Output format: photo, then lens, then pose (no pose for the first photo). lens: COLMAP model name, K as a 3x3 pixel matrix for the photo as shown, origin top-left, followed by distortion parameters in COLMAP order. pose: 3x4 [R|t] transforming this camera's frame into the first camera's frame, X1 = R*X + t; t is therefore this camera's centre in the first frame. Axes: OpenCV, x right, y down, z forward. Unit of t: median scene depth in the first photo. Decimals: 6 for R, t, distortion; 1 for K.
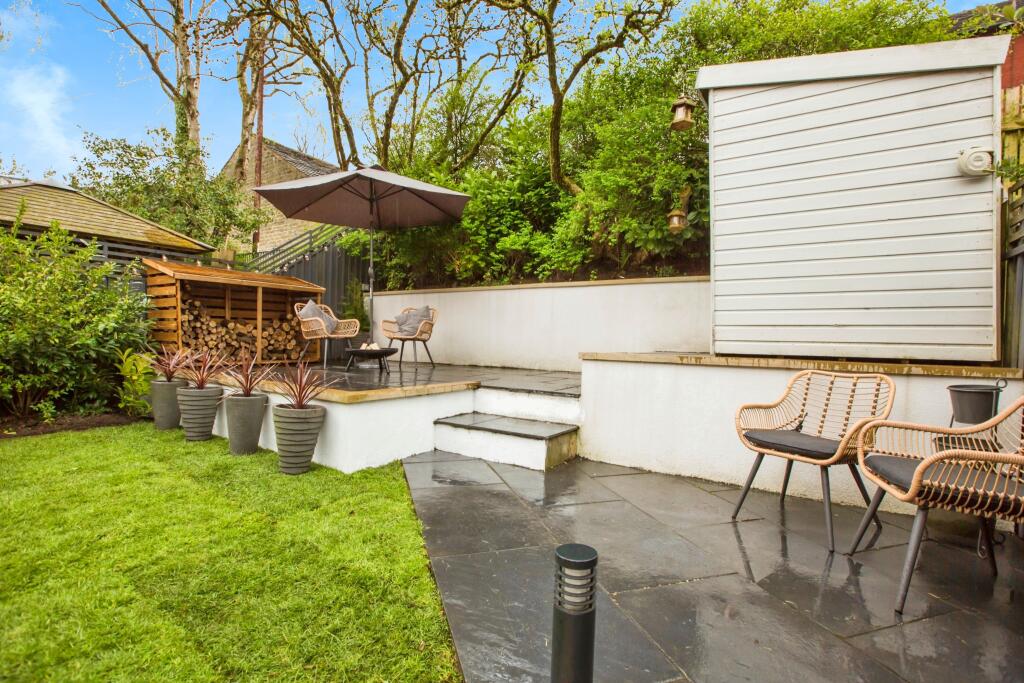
lens RADIAL K [[469.1, 0, 508.2], [0, 469.1, 343.7], [0, 0, 1]] dist [-0.031709, 0.000451]
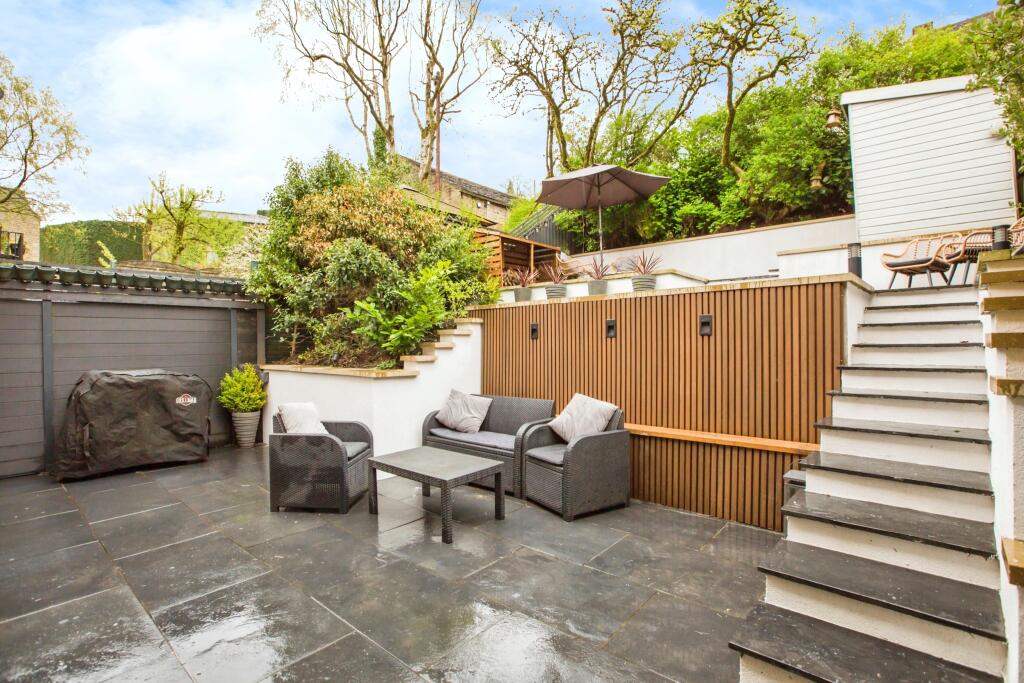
lens RADIAL K [[469.1, 0, 515.0], [0, 469.1, 342.6], [0, 0, 1]] dist [-0.031709, 0.000451]
pose [[0.991785, -0.029026, -0.124576, -0.402932], [0.026706, 0.999438, -0.020256, 0.241279], [0.125094, 0.016762, 0.992003, -0.574351]]
